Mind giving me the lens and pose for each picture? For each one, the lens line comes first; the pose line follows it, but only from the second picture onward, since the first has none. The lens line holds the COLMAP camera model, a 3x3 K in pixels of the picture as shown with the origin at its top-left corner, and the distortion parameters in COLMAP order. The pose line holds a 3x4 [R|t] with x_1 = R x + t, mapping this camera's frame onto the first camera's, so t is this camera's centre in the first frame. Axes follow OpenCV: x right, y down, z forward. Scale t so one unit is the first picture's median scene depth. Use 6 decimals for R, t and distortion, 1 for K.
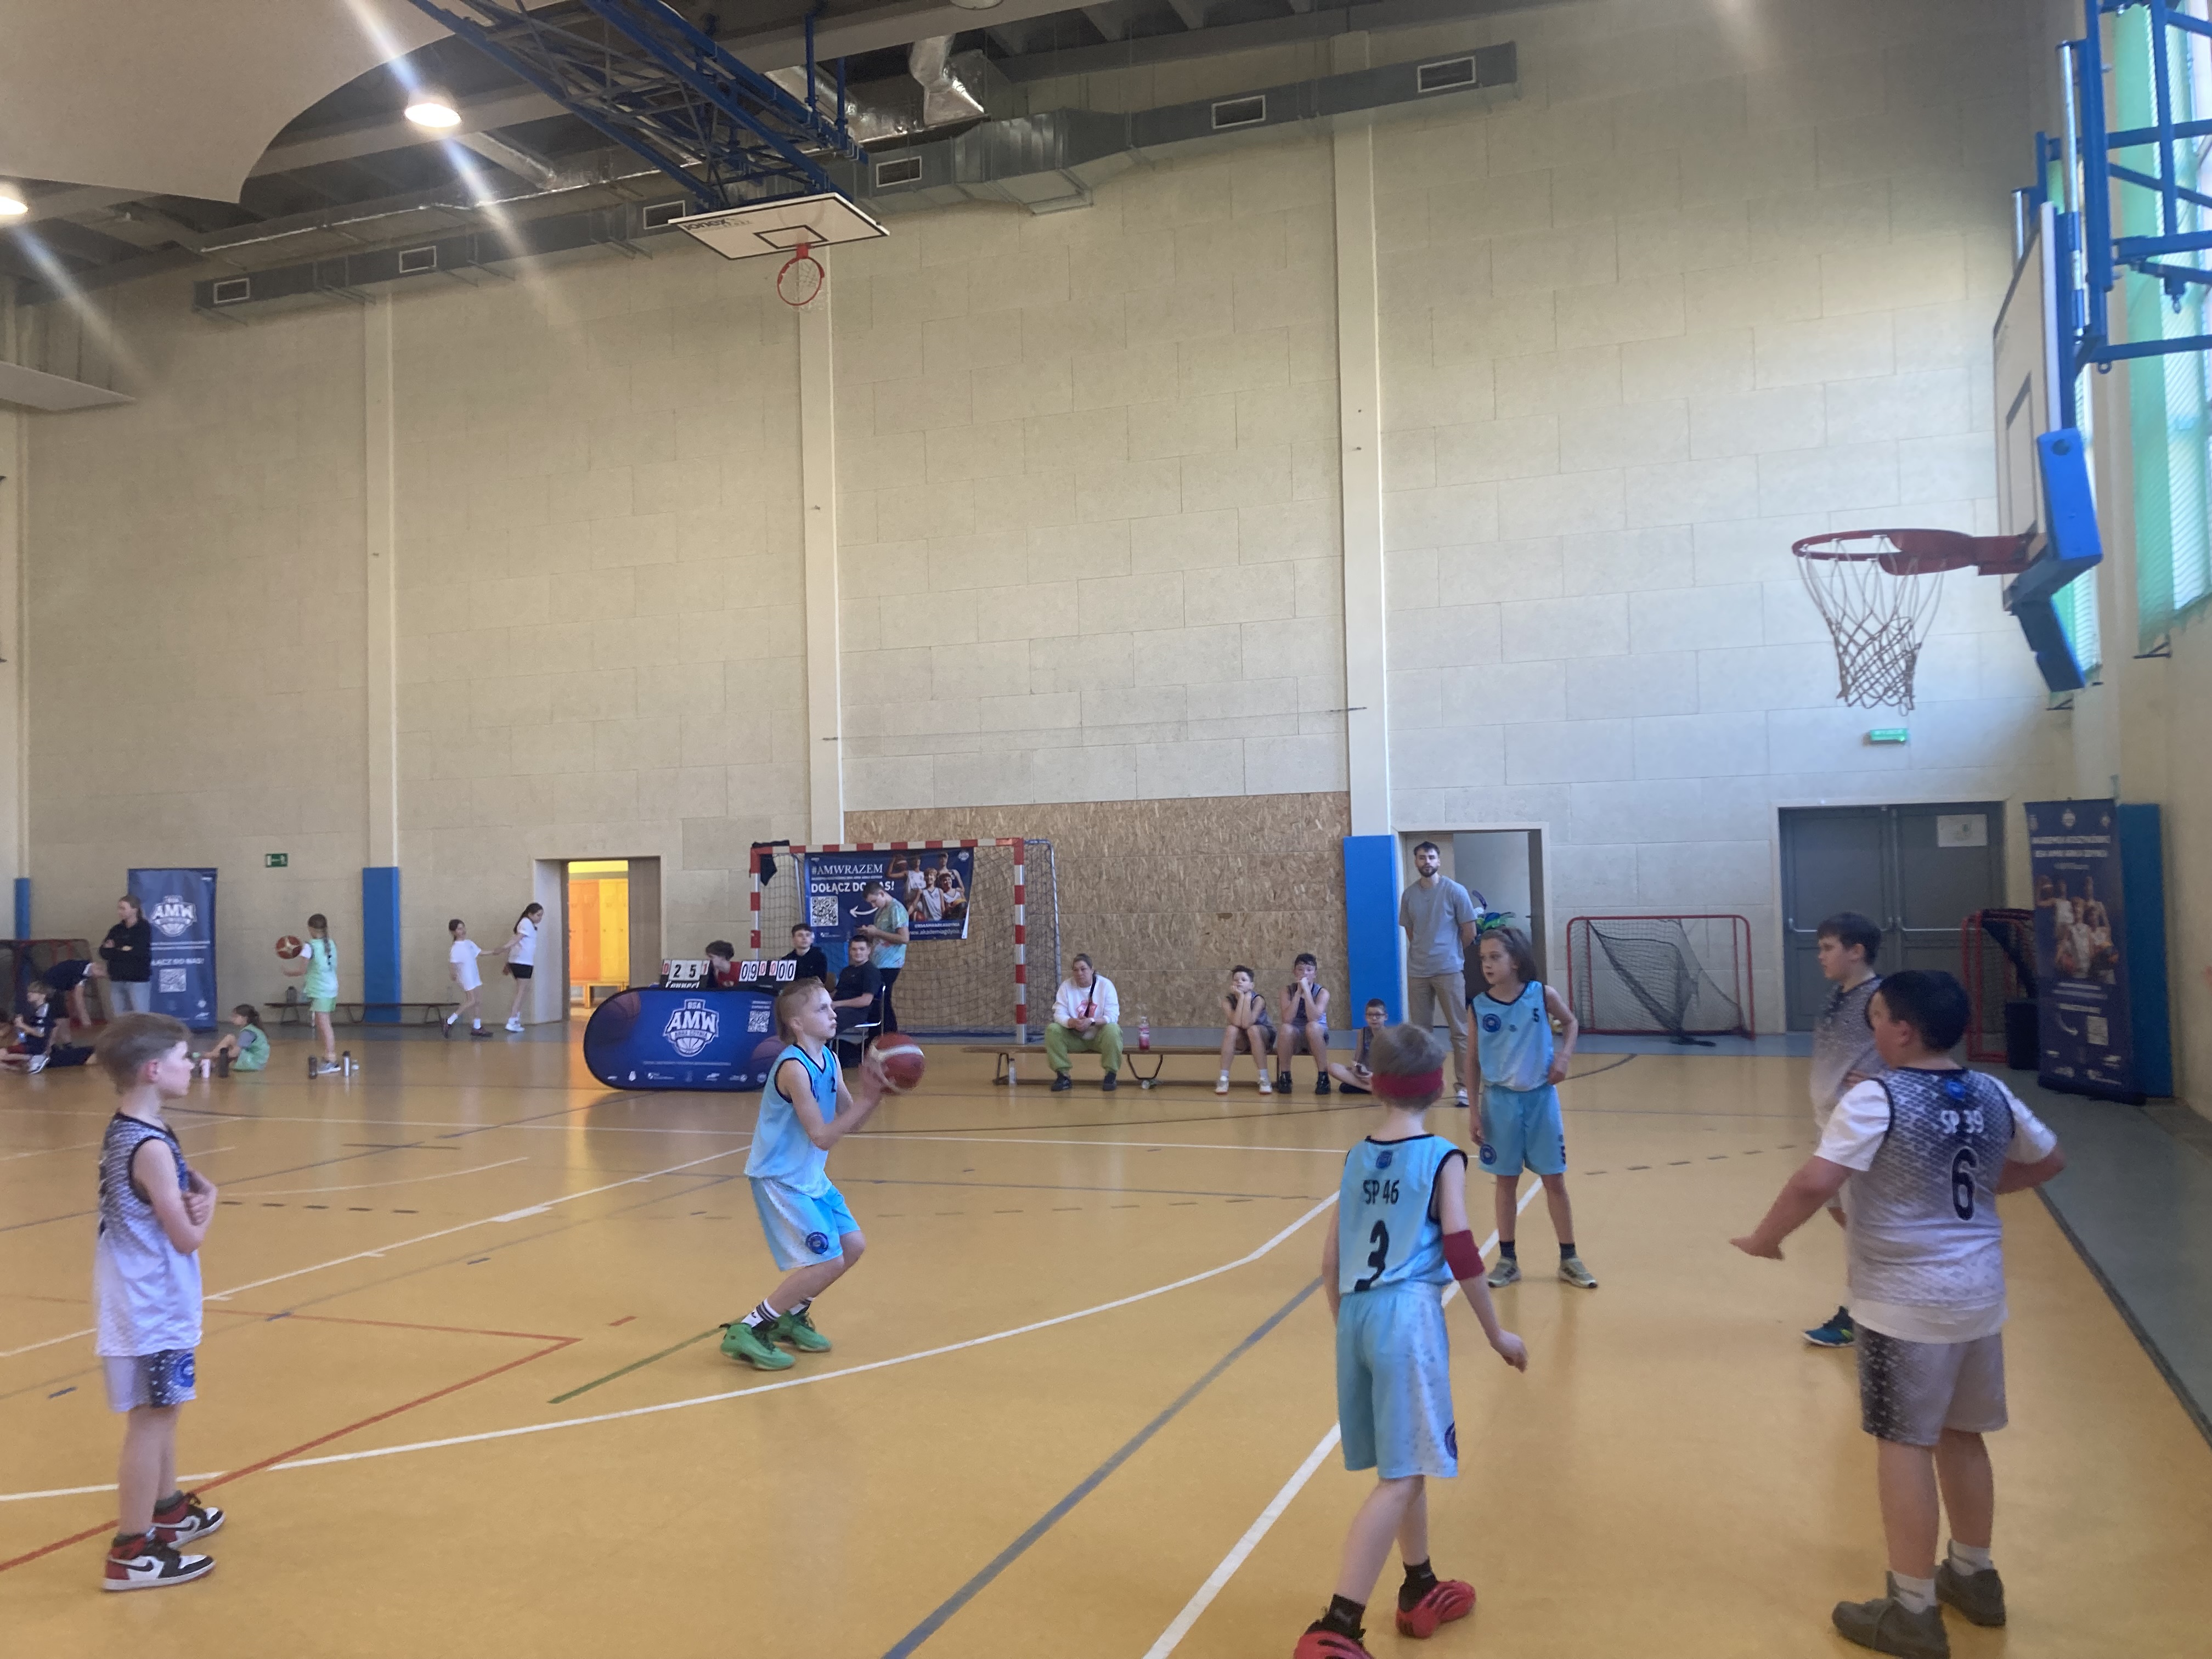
lens RADIAL K [[1801.8, 0, 1095.7], [0, 1801.8, 808.9], [0, 0, 1]] dist [0.004674, -0.006542]
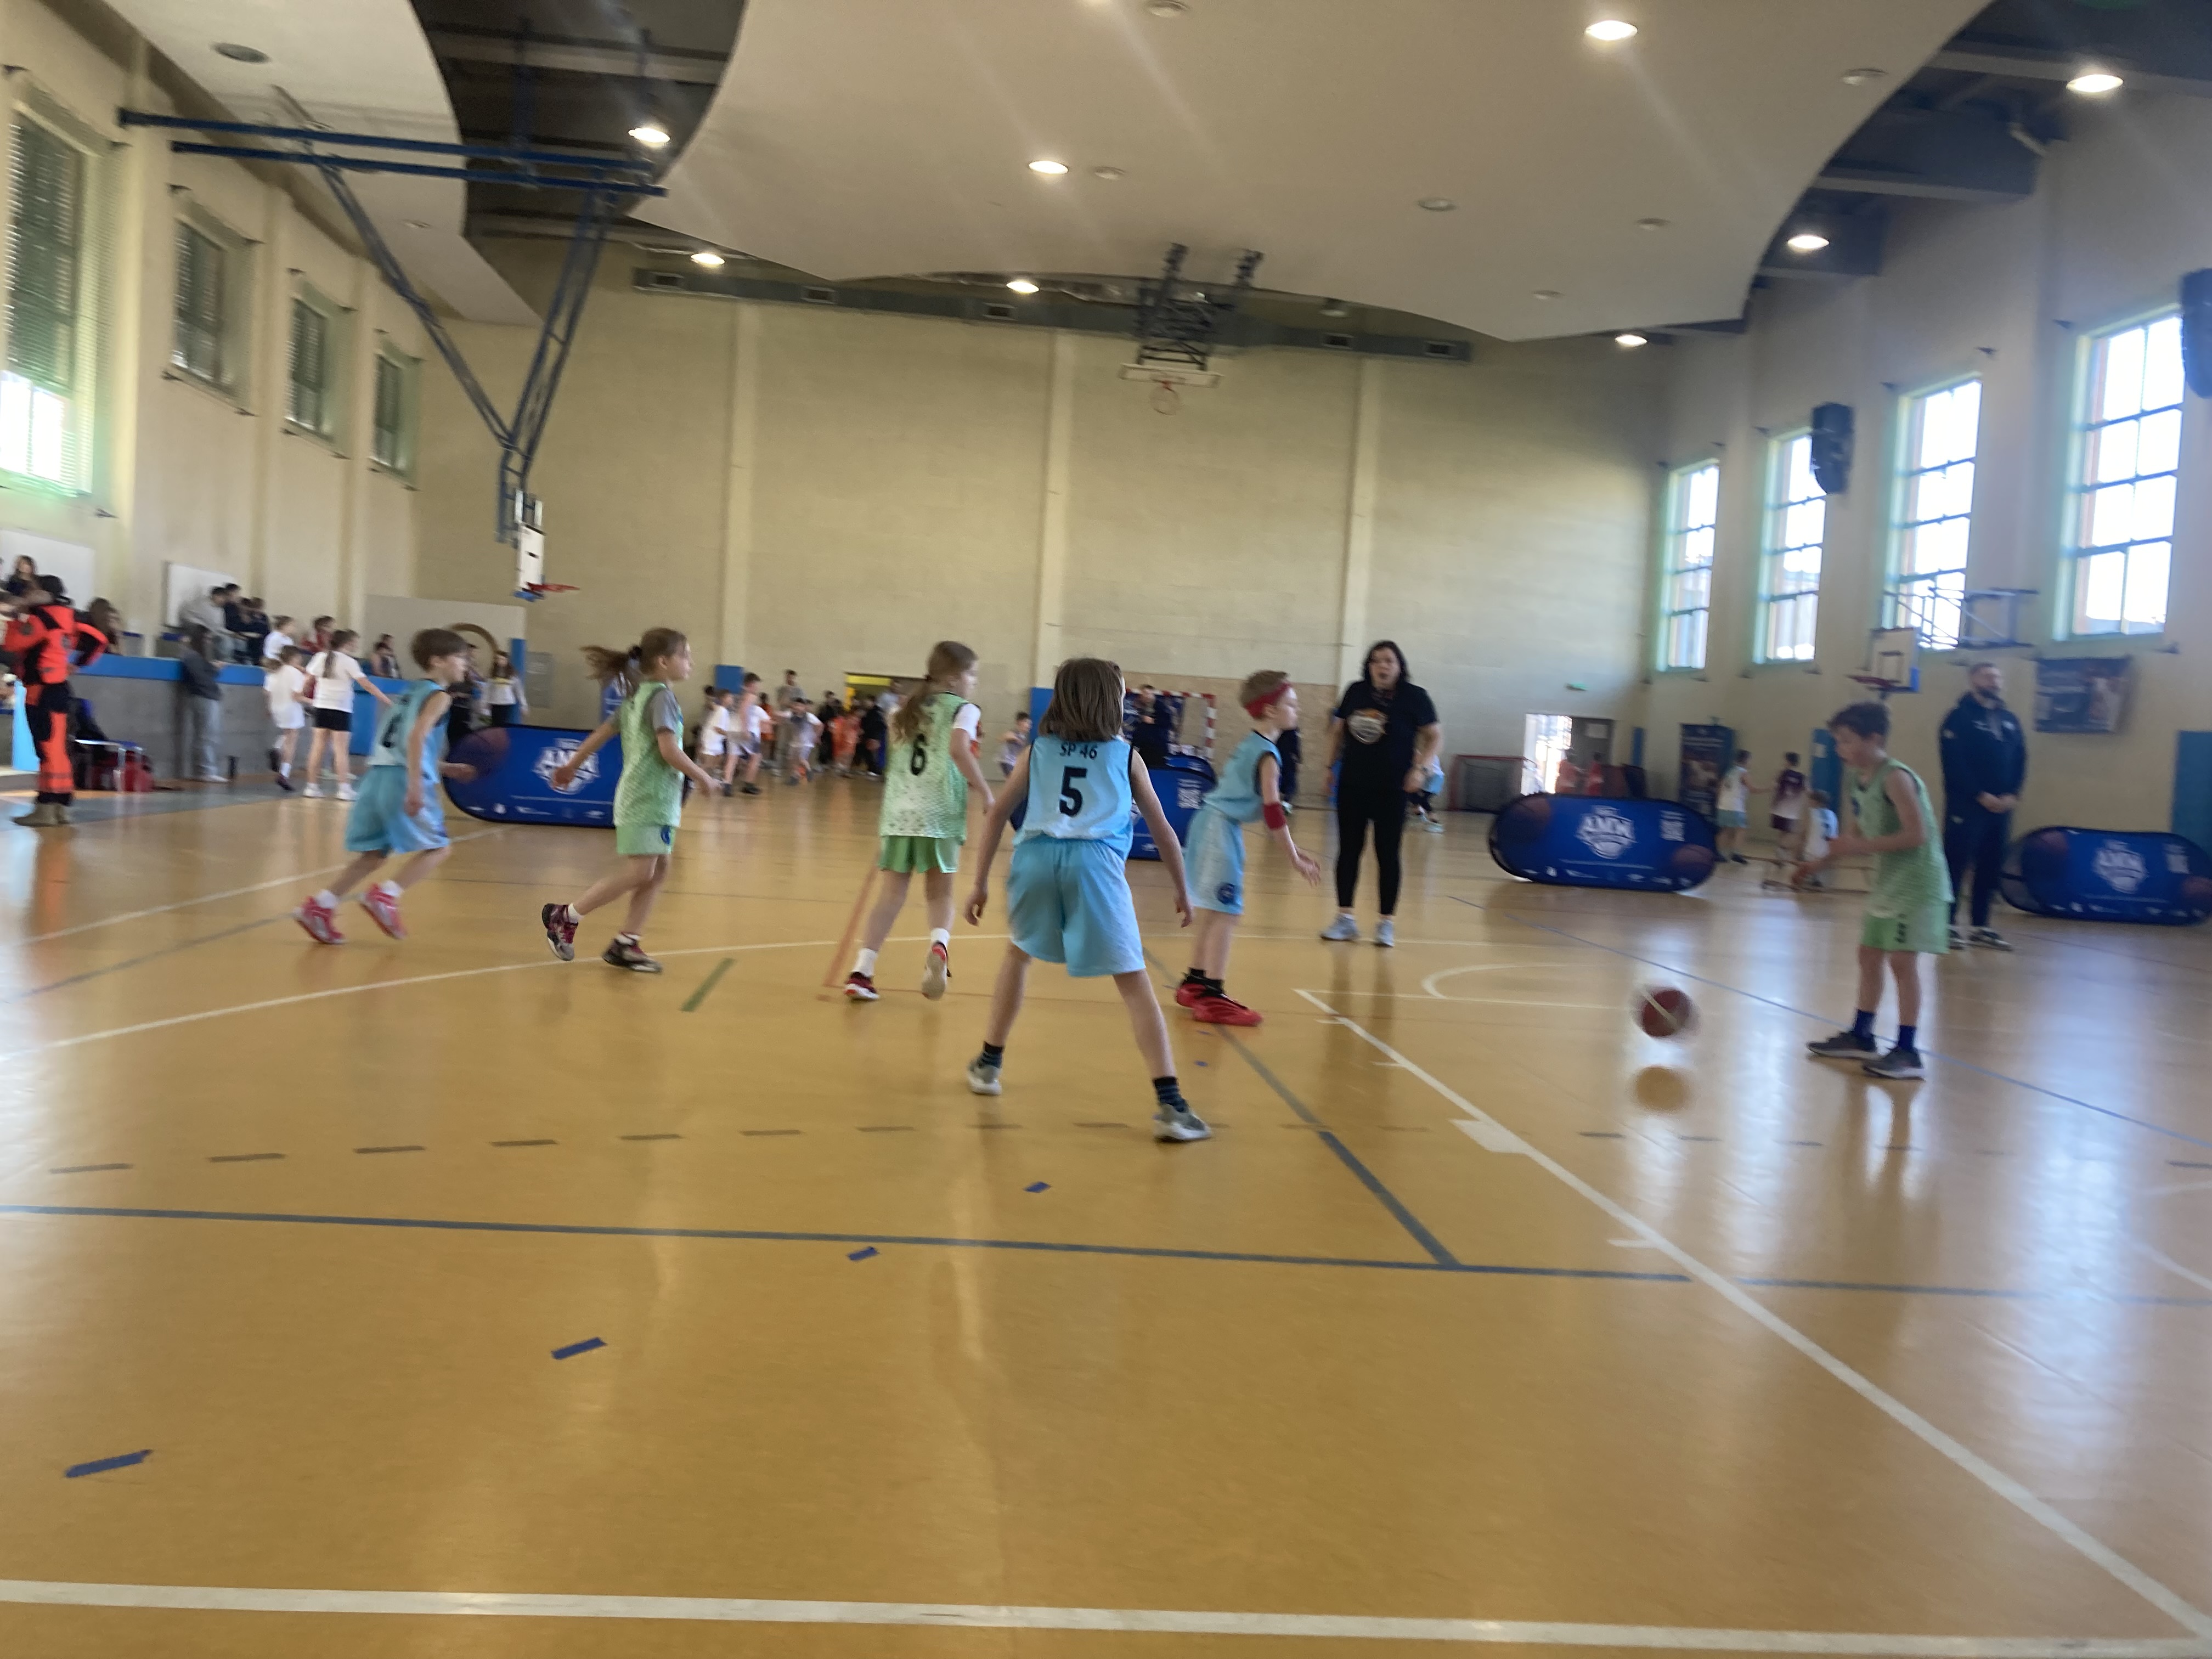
lens RADIAL K [[1812.3, 0, 1090.4], [0, 1812.3, 782.7], [0, 0, 1]] dist [0.002760, 0.001320]
pose [[0.892449, 0.075327, 0.444816, -0.993163], [-0.103497, 0.993851, 0.039346, 0.046655], [-0.439117, -0.081151, 0.894758, -0.693018]]
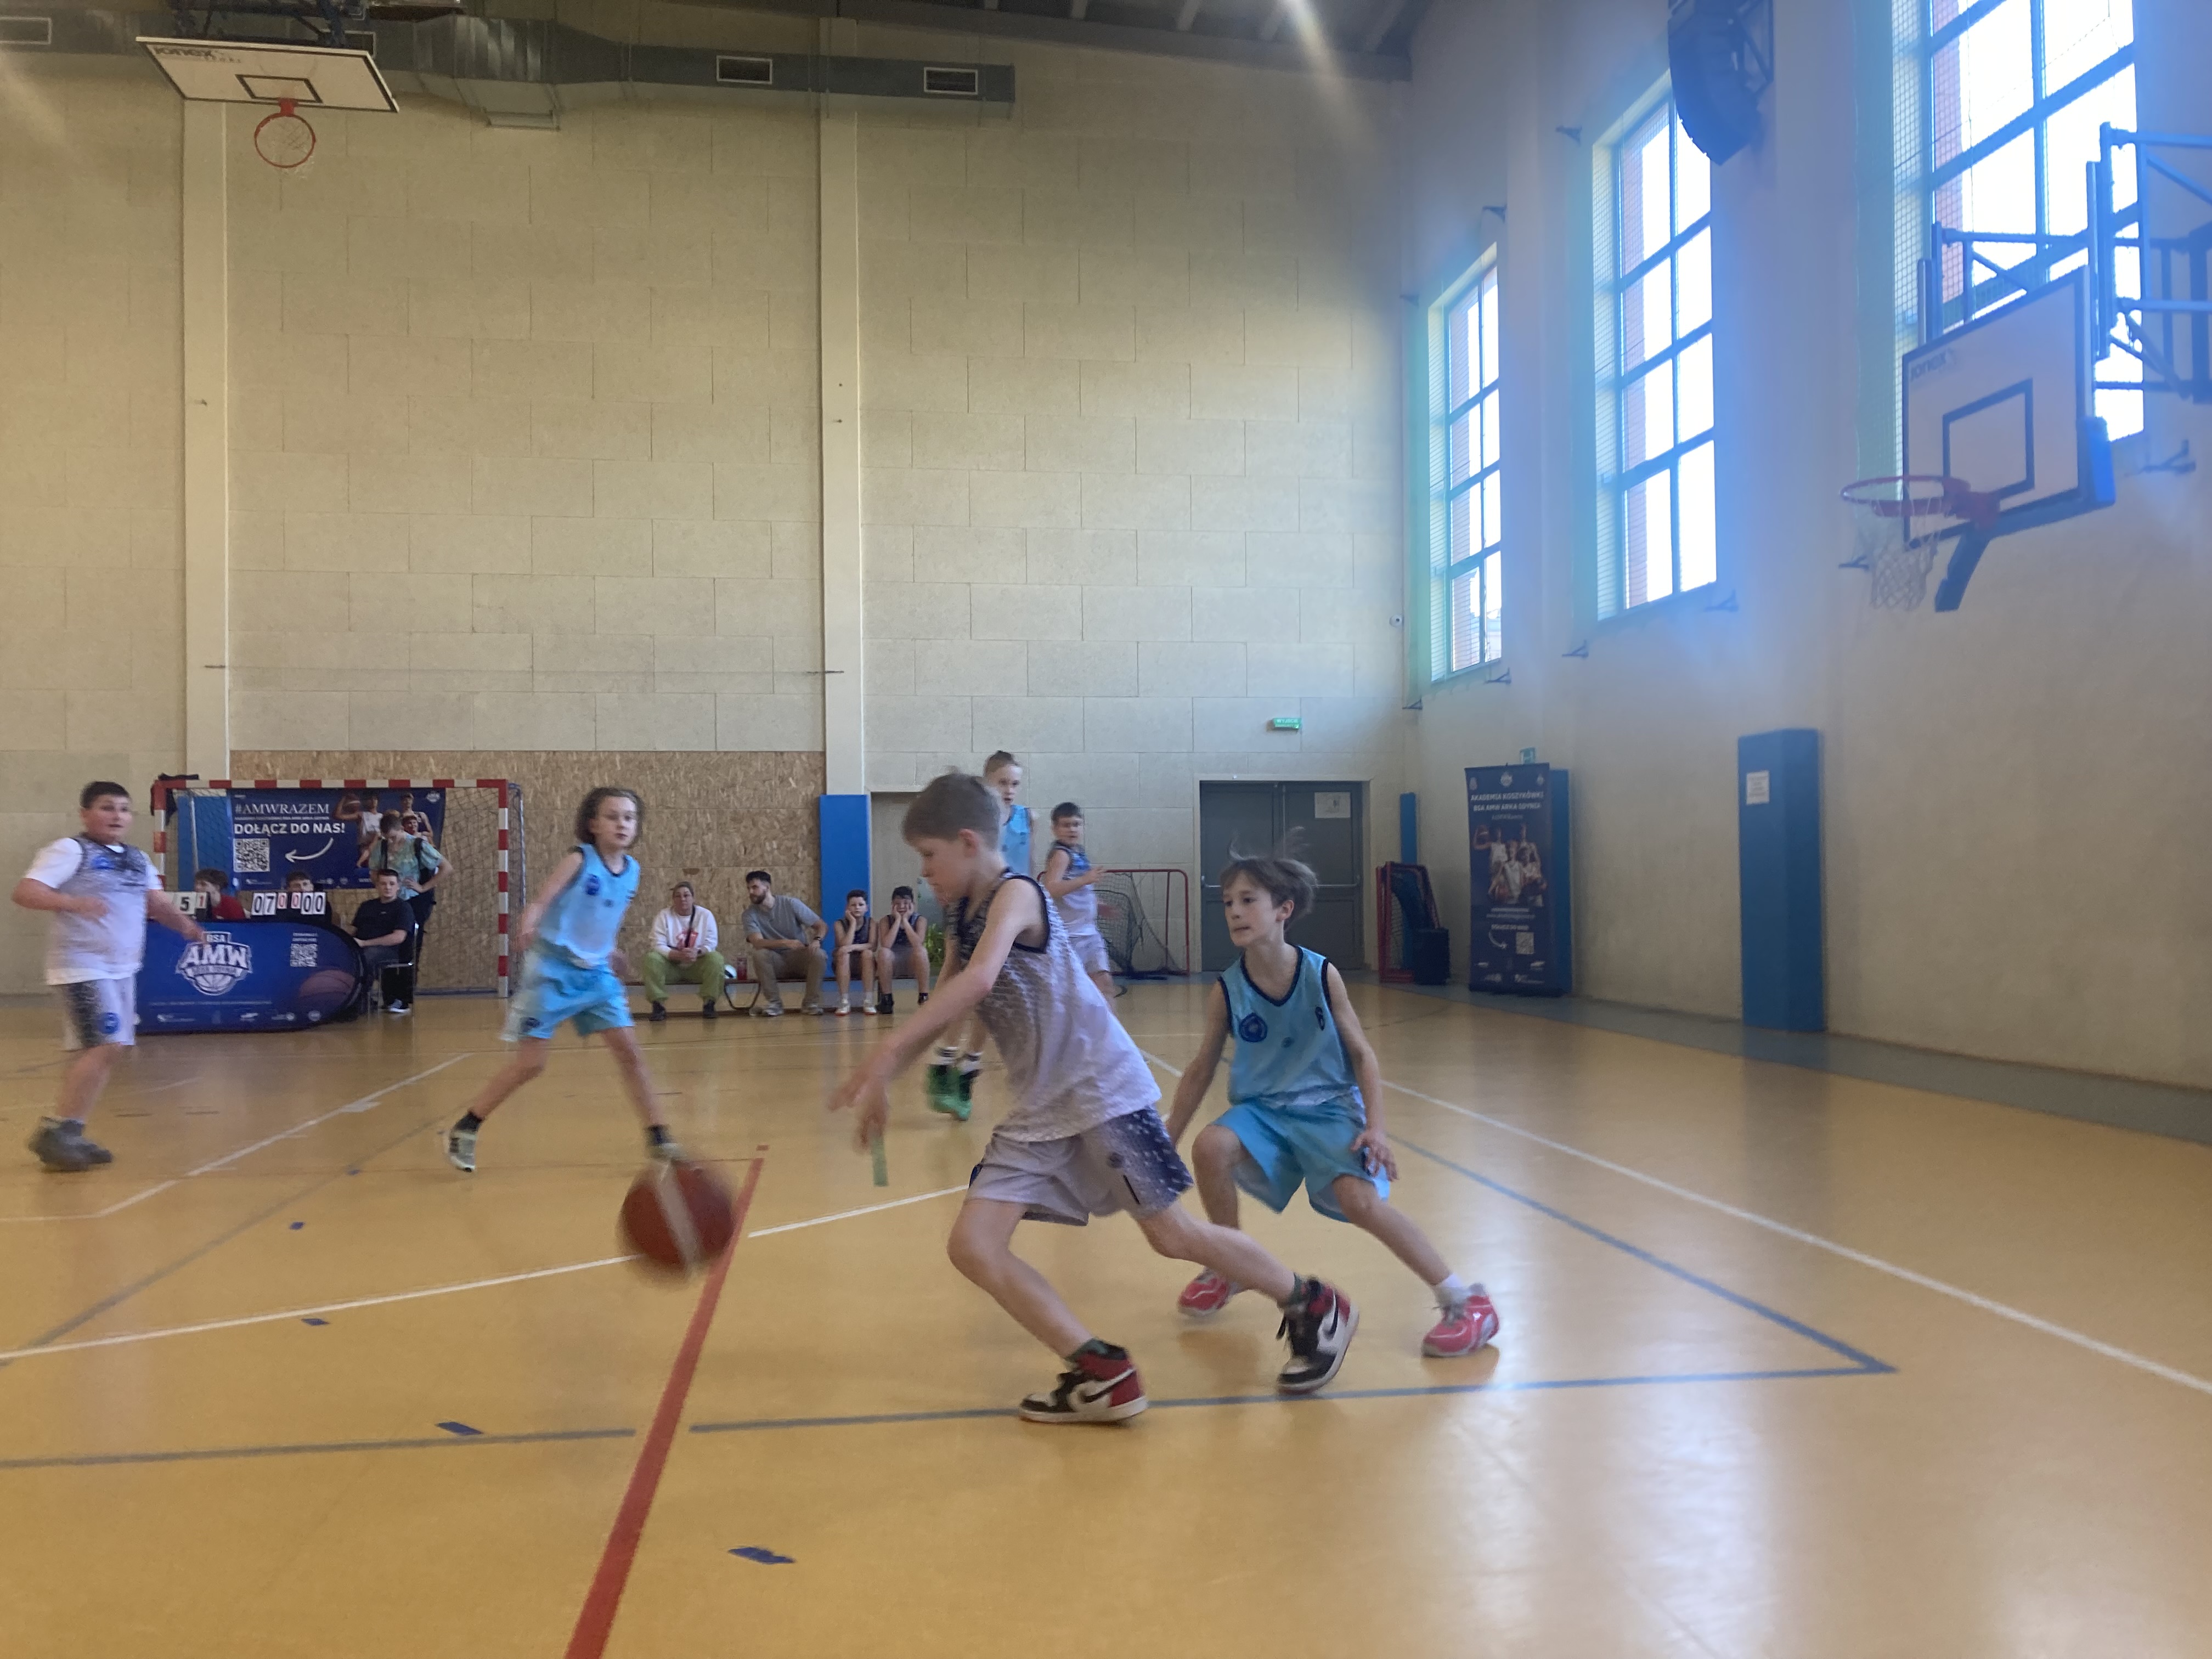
lens RADIAL K [[1801.3, 0, 1141.5], [0, 1801.3, 849.5], [0, 0, 1]] dist [0.002022, -0.034263]
pose [[0.860519, 0.026679, 0.508719, -0.224336], [-0.028303, 0.999589, -0.004547, 0.045744], [-0.508631, -0.010485, 0.860921, 0.018613]]
